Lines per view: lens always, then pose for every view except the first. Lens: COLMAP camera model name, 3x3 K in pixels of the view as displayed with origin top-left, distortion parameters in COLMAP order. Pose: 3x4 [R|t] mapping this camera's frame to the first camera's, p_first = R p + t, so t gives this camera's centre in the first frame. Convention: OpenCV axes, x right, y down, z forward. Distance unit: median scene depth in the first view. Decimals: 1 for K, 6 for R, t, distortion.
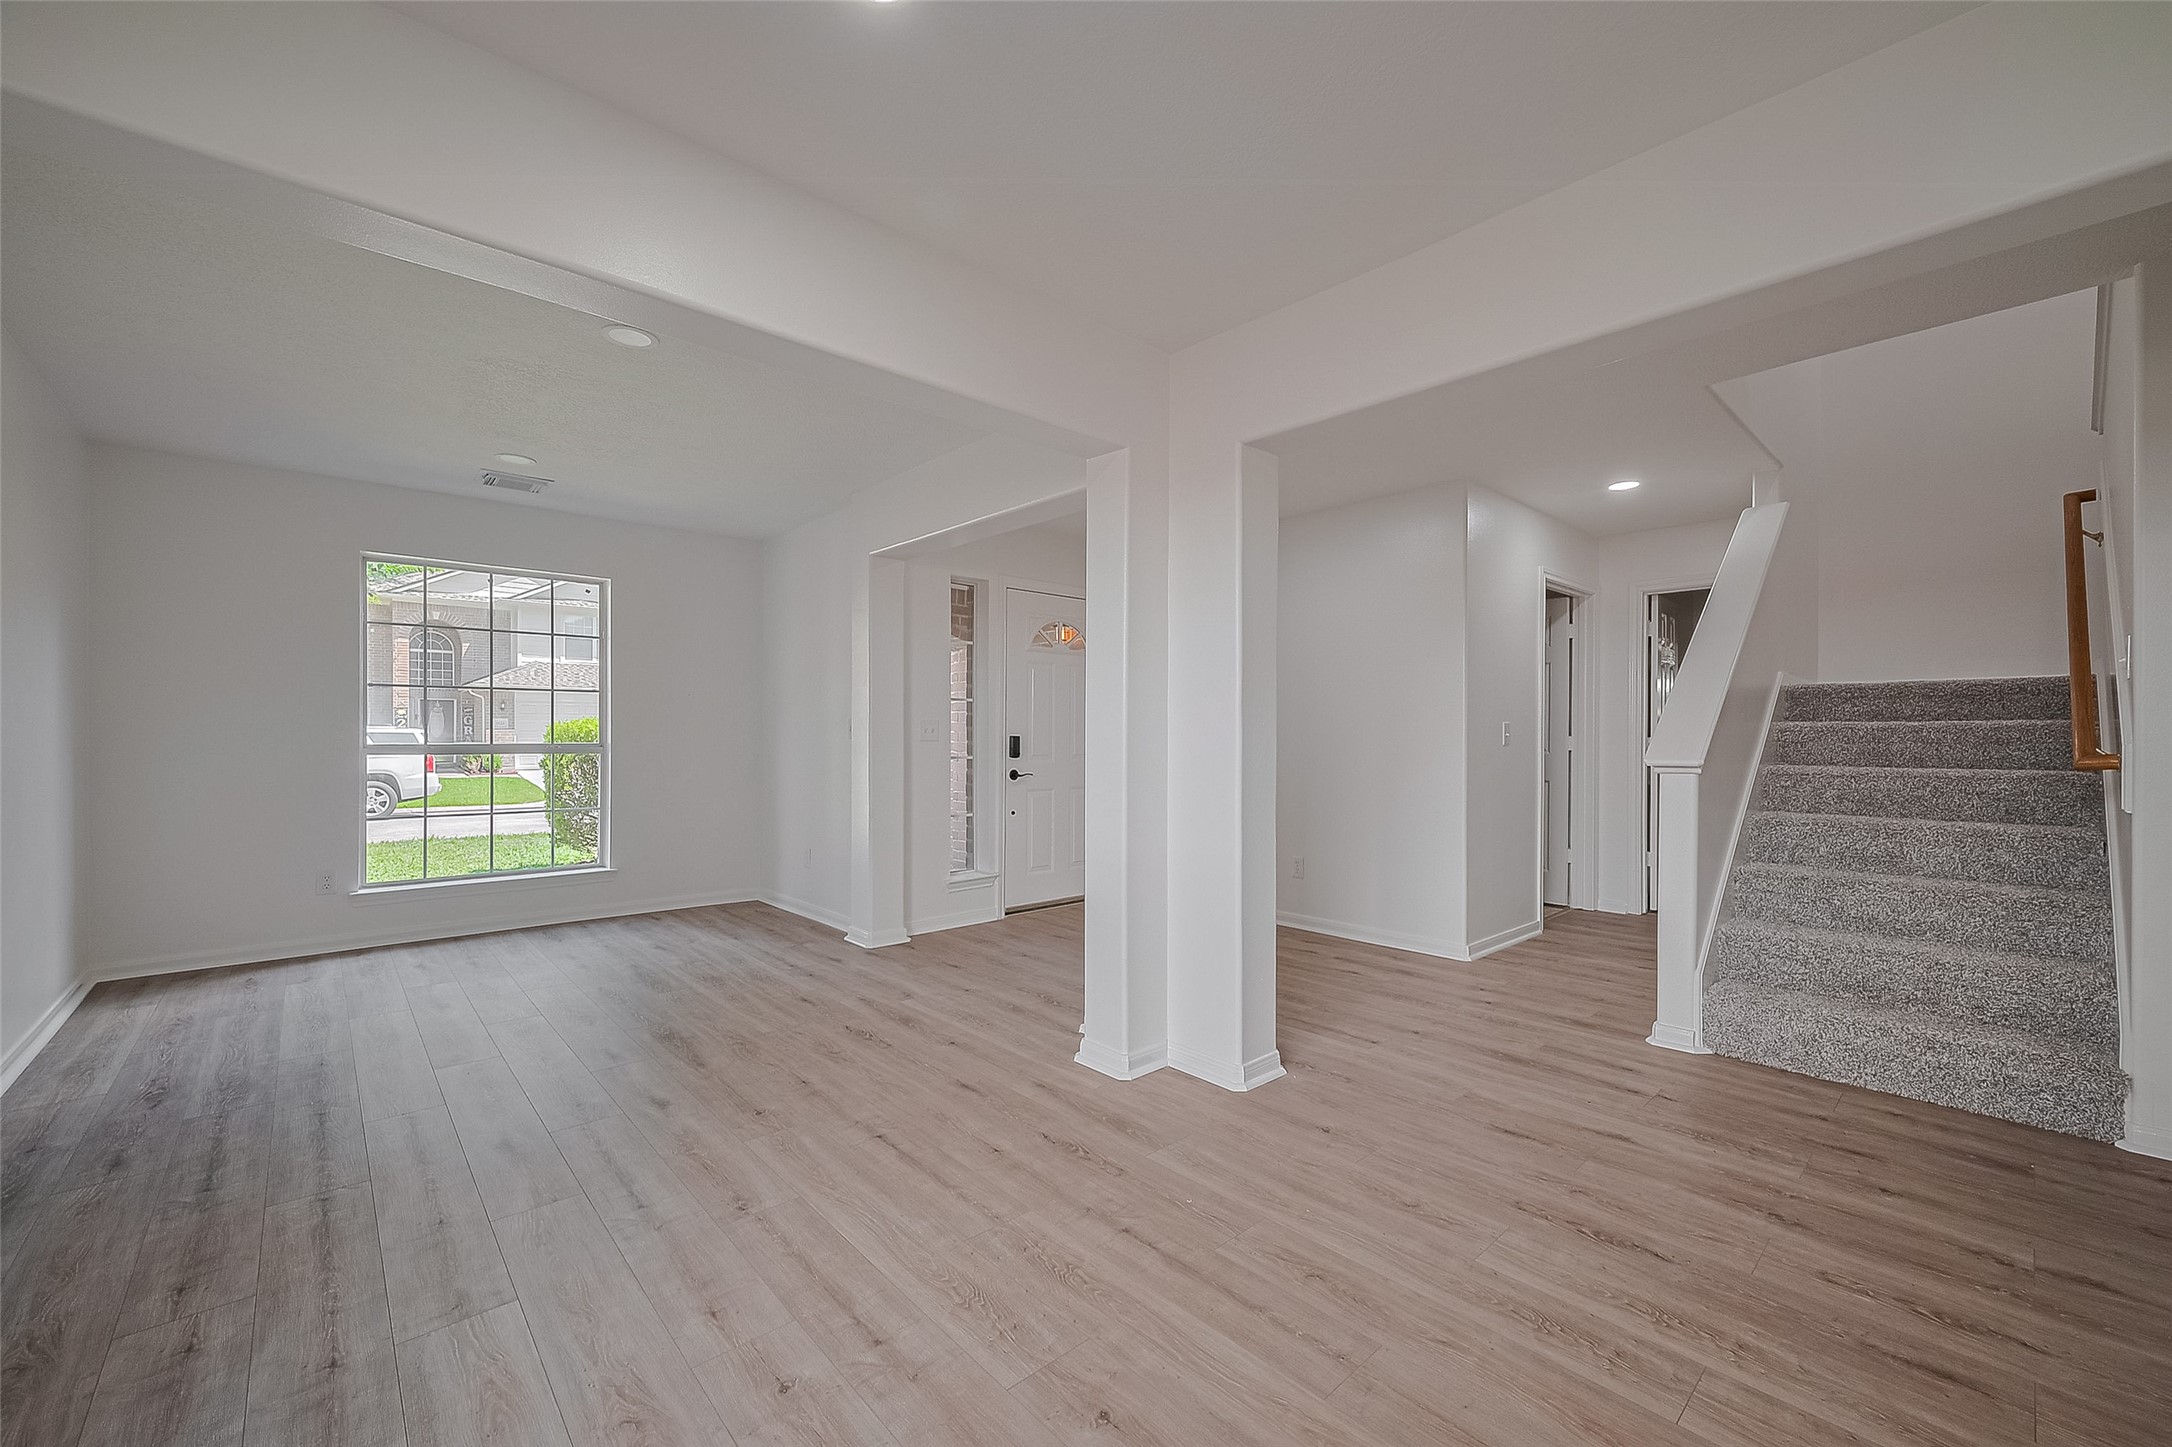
lens RADIAL K [[859.0, 0, 1089.9], [0, 859.0, 729.3], [0, 0, 1]] dist [-0.000645, -0.000553]
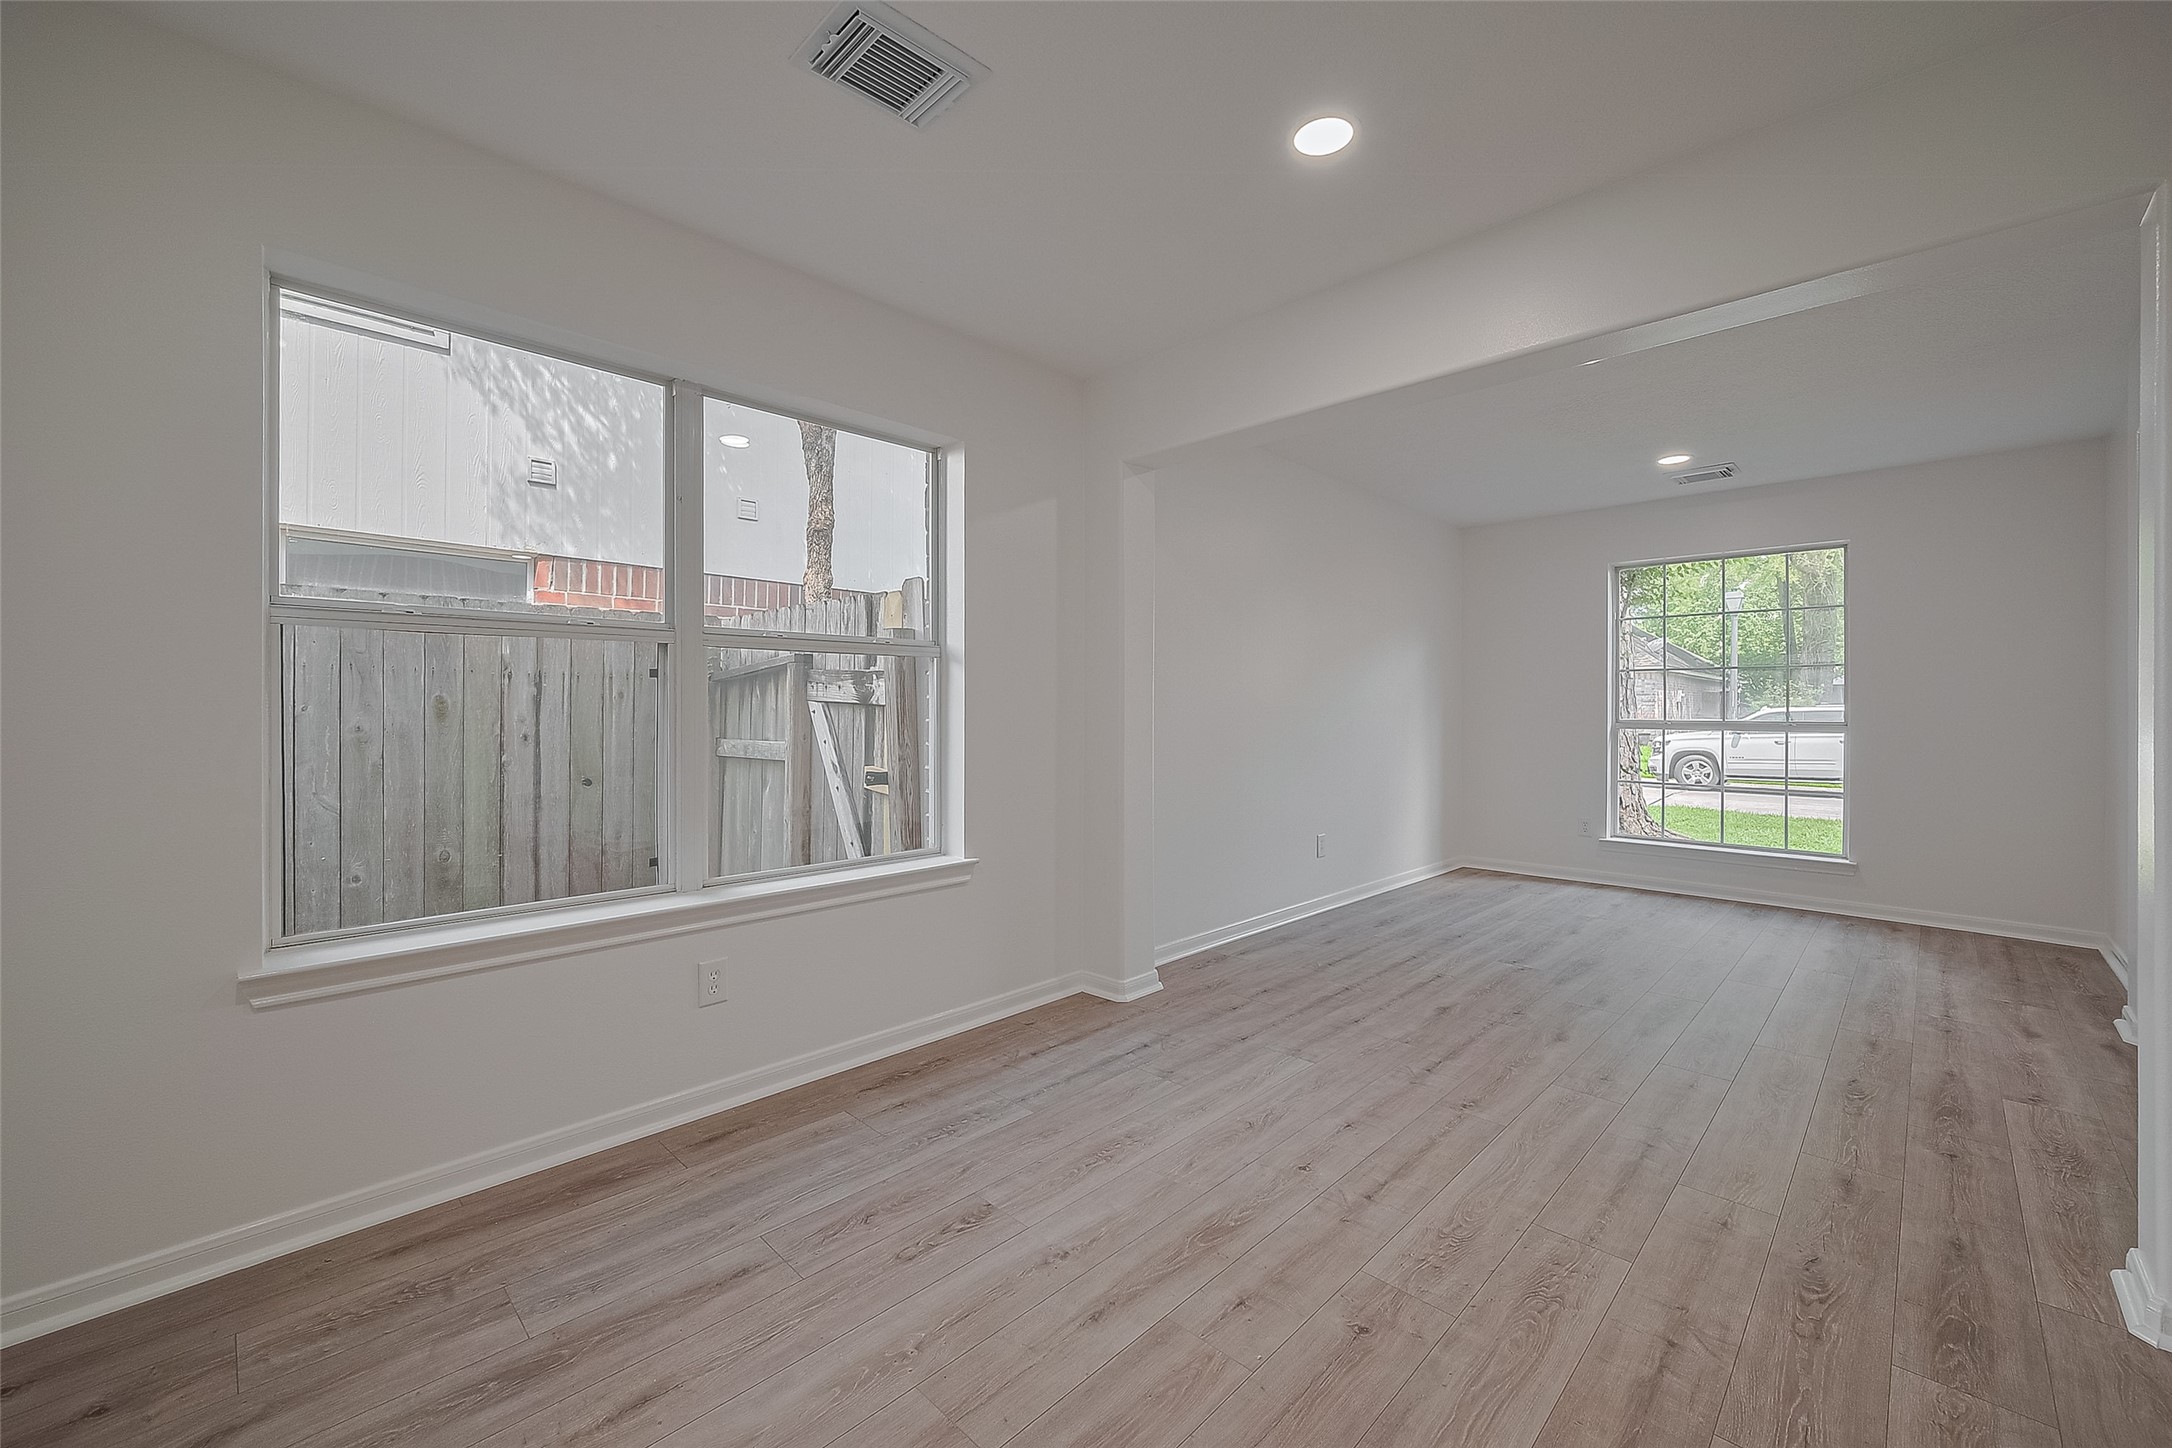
lens RADIAL K [[859.0, 0, 1091.7], [0, 859.0, 715.5], [0, 0, 1]] dist [-0.000645, -0.000553]
pose [[0.059649, 0.003906, -0.998212, 0.730997], [0.002132, 0.999990, 0.004040, 0.008604], [0.998217, -0.002369, 0.059640, 0.399505]]
